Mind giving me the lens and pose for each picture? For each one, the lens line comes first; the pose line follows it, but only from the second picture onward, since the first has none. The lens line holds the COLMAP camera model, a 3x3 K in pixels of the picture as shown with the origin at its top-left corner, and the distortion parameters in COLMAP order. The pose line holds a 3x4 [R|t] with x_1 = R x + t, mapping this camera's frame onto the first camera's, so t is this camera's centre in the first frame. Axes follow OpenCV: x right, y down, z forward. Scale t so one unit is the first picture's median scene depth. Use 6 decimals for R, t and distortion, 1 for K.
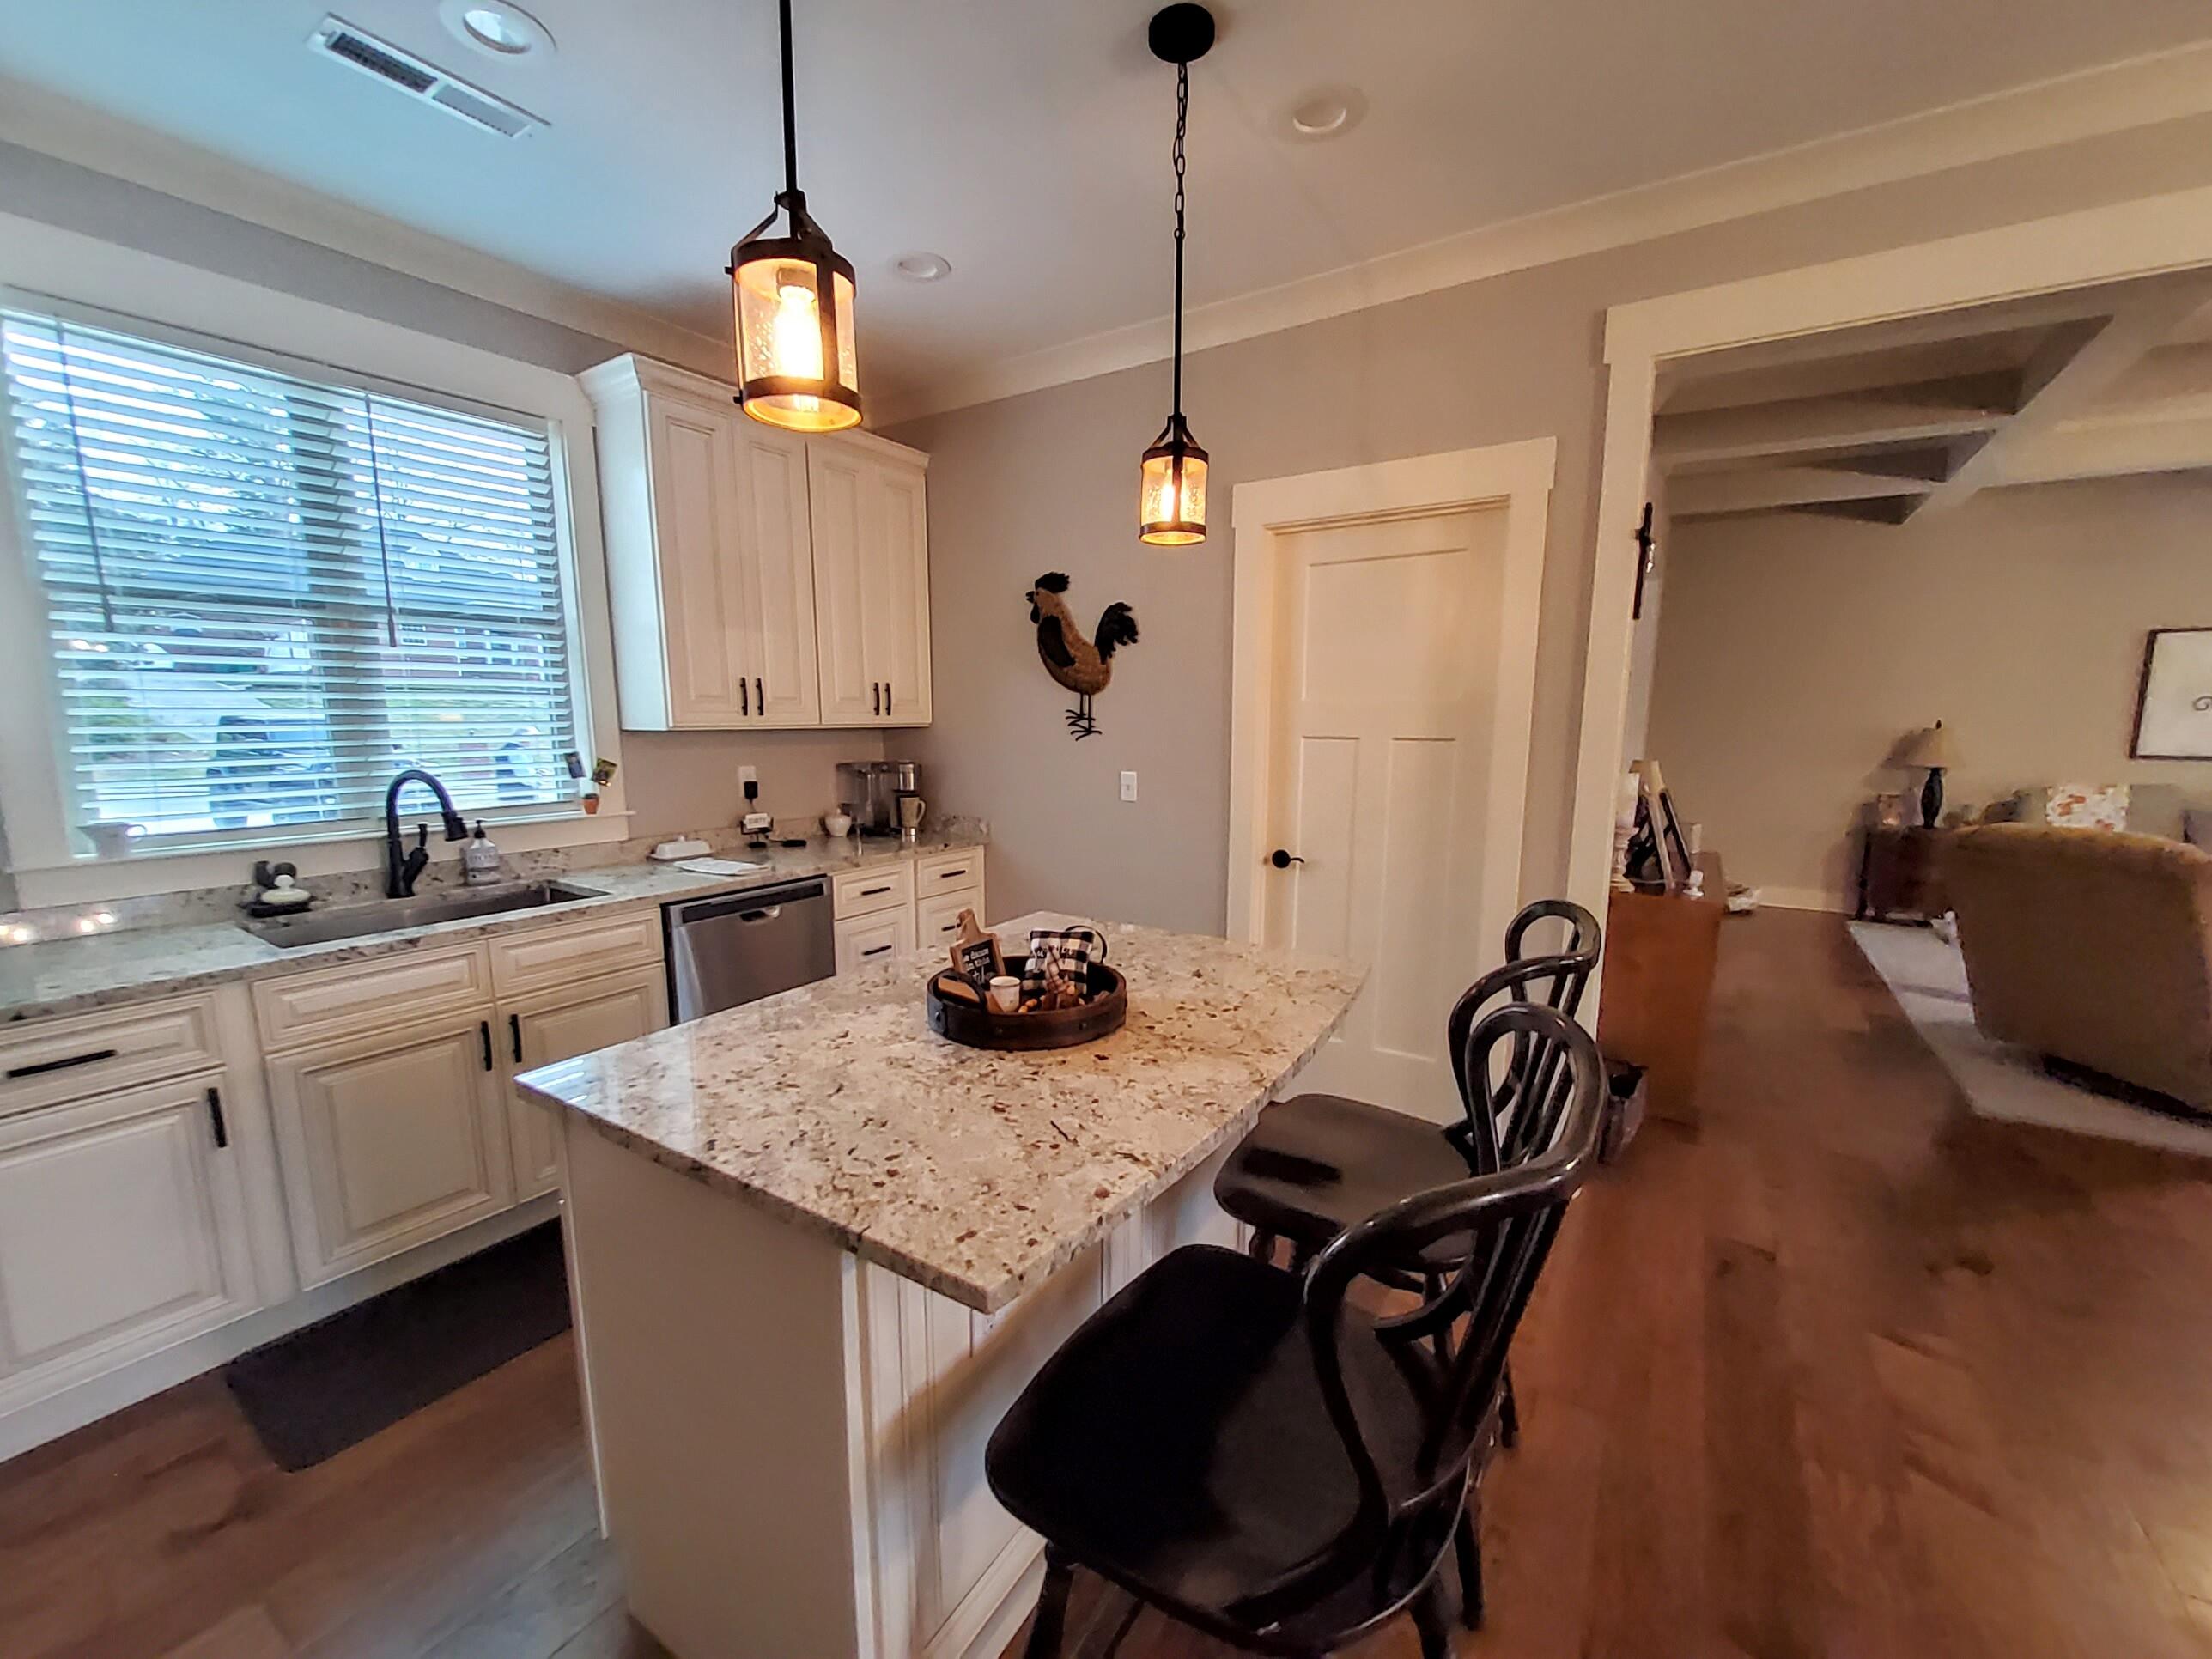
lens RADIAL K [[888.2, 0, 1106.0], [0, 888.2, 829.5], [0, 0, 1]] dist [-0.003227, -0.000488]
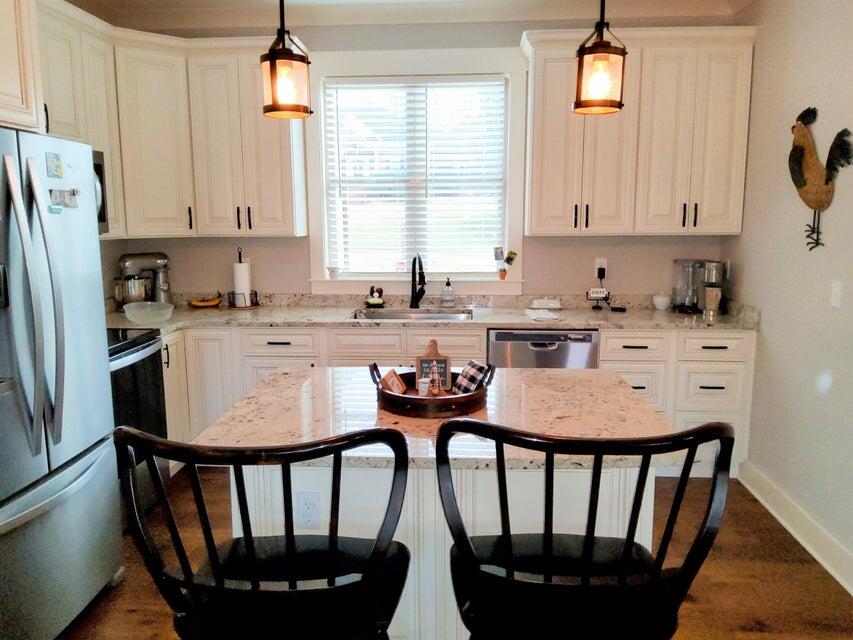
lens RADIAL K [[640.3, 0, 429.0], [0, 640.3, 303.6], [0, 0, 1]] dist [0.146096, -0.268933]
pose [[0.498856, 0.111258, -0.859514, 0.515652], [-0.107720, 0.991996, 0.065887, -0.038395], [0.859965, 0.059719, 0.506847, 0.163220]]
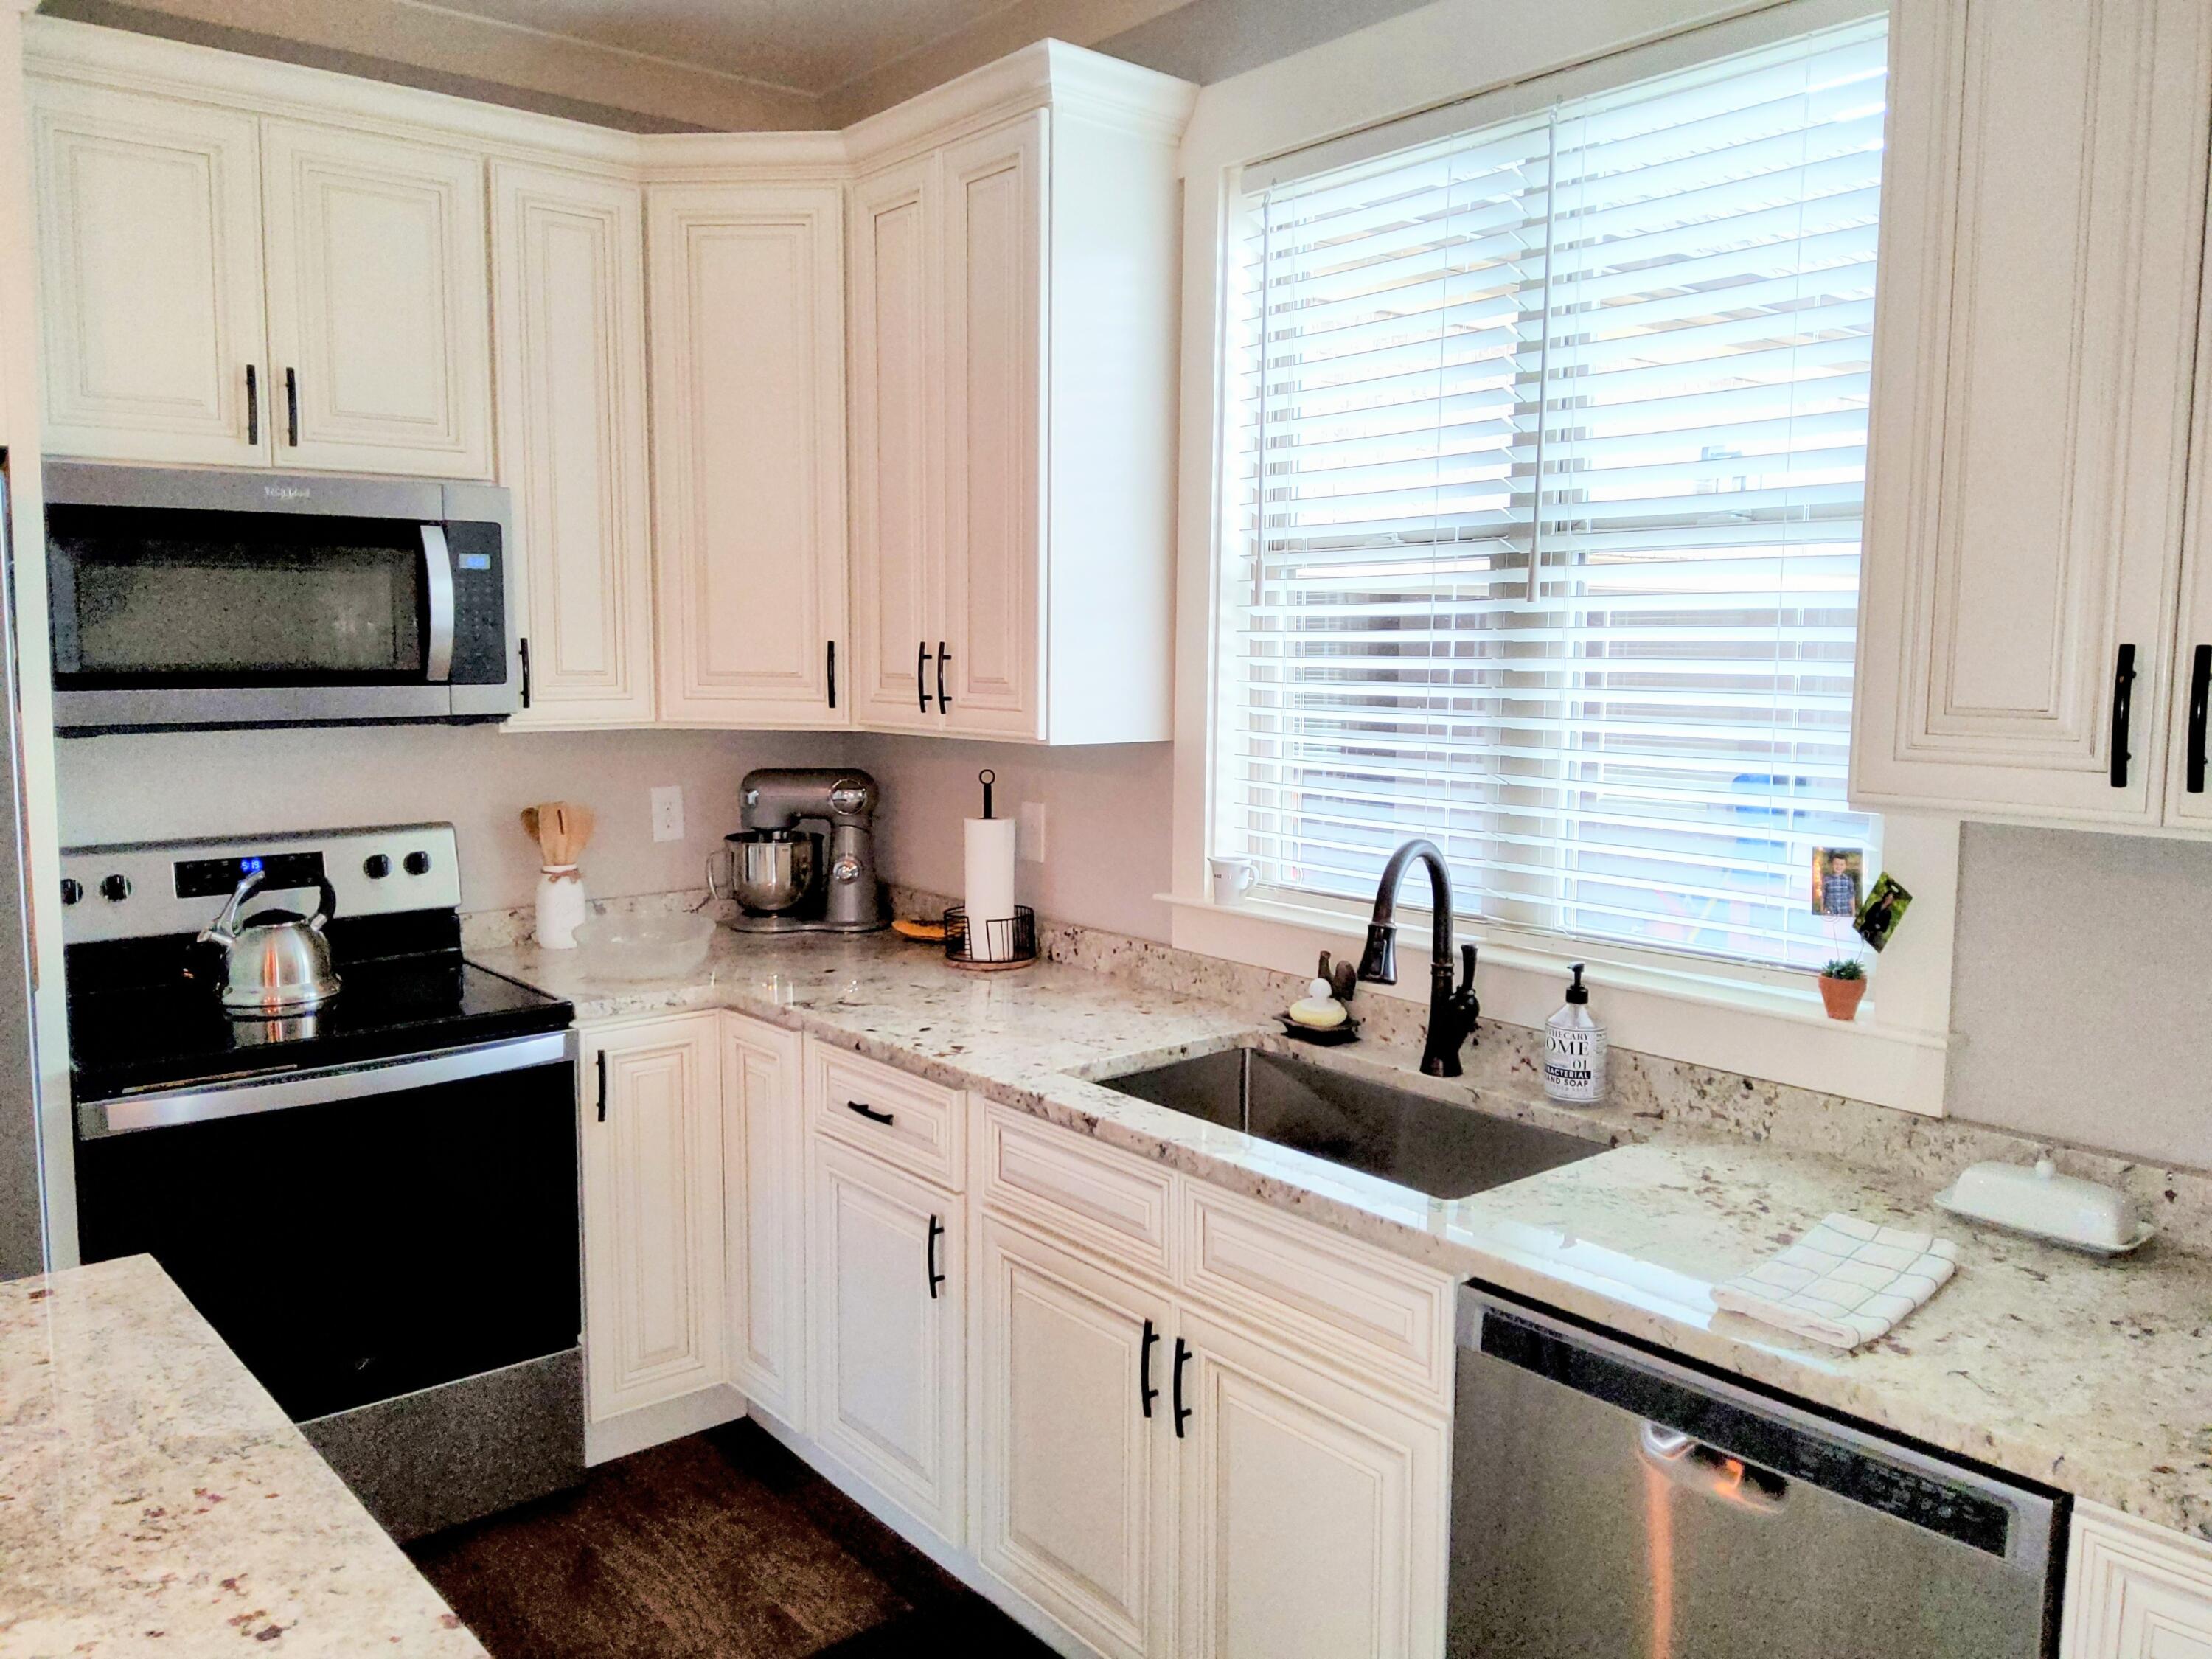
lens RADIAL K [[1660.5, 0, 1112.6], [0, 1660.5, 786.9], [0, 0, 1]] dist [0.146096, -0.268933]
pose [[-0.284555, 0.083408, -0.955024, 0.164225], [-0.129439, 0.983742, 0.124484, -0.154910], [0.949881, 0.159040, -0.269132, 0.860451]]
